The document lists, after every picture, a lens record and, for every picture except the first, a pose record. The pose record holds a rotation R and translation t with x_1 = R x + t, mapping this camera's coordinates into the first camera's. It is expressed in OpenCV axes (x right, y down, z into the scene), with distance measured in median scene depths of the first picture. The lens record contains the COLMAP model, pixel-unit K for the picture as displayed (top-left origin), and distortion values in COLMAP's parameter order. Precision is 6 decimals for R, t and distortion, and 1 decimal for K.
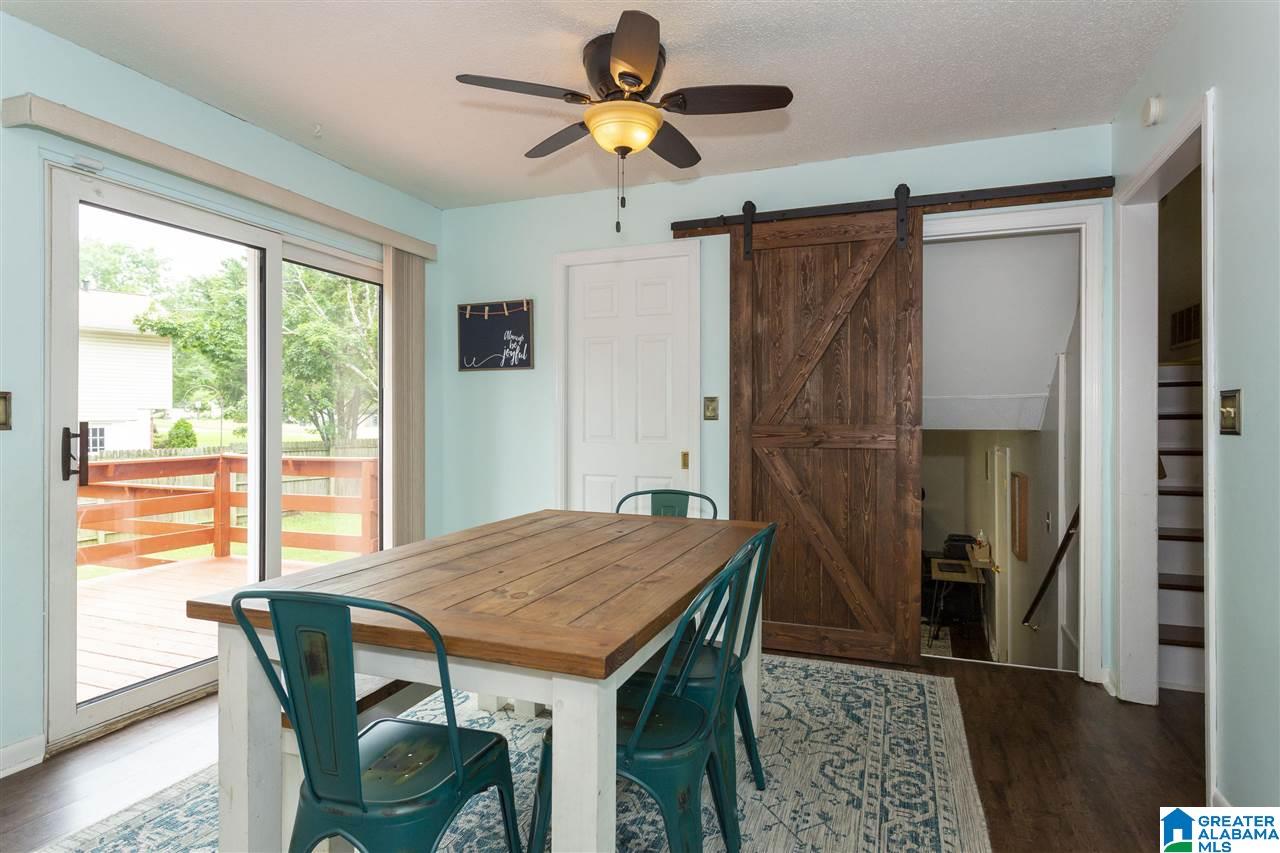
lens RADIAL K [[699.8, 0, 642.7], [0, 699.8, 422.5], [0, 0, 1]] dist [-0.001139, -0.000204]
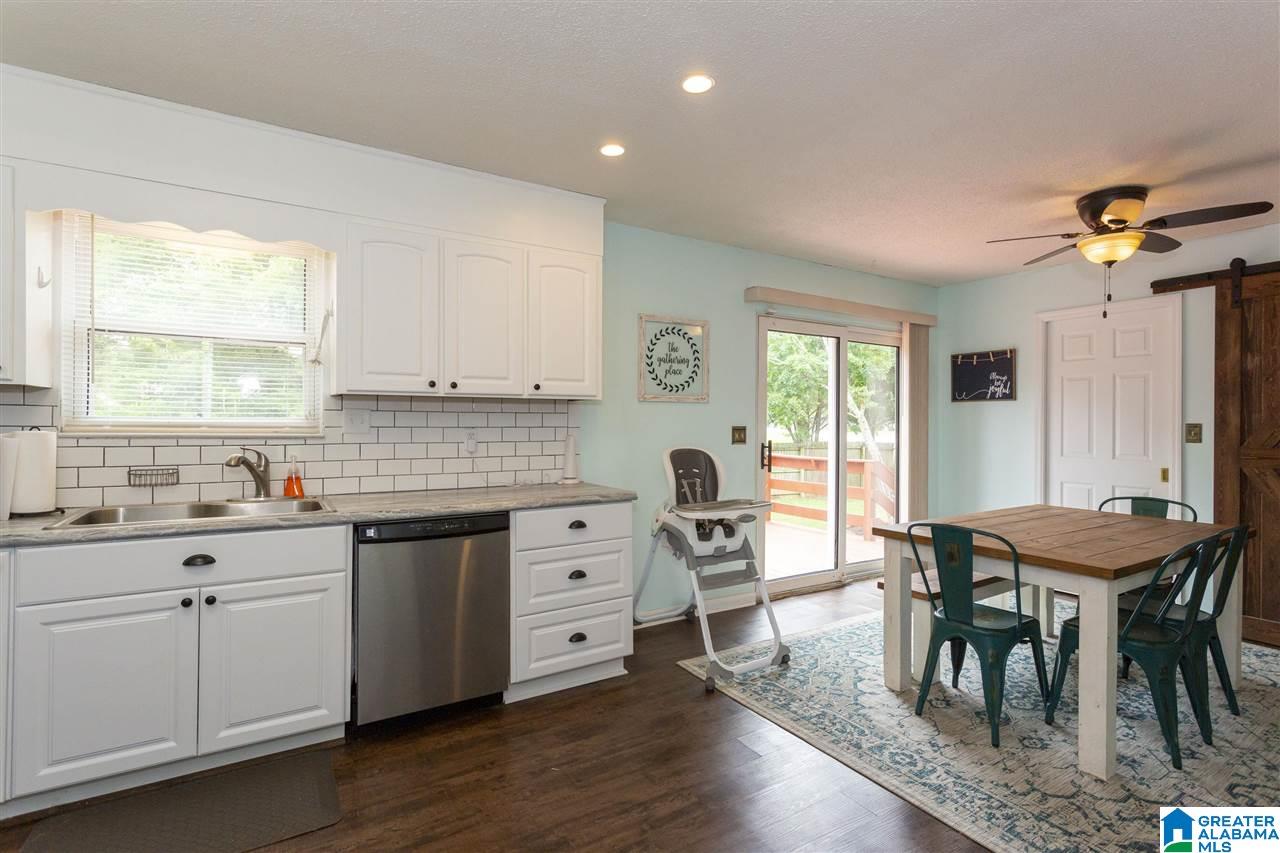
lens RADIAL K [[616.5, 0, 634.0], [0, 616.5, 422.5], [0, 0, 1]] dist [0.001965, 0.000639]
pose [[0.795506, 0.002994, -0.605938, -0.025033], [-0.006042, 0.999977, -0.002991, -0.030583], [0.605916, 0.006040, 0.795506, -0.444008]]
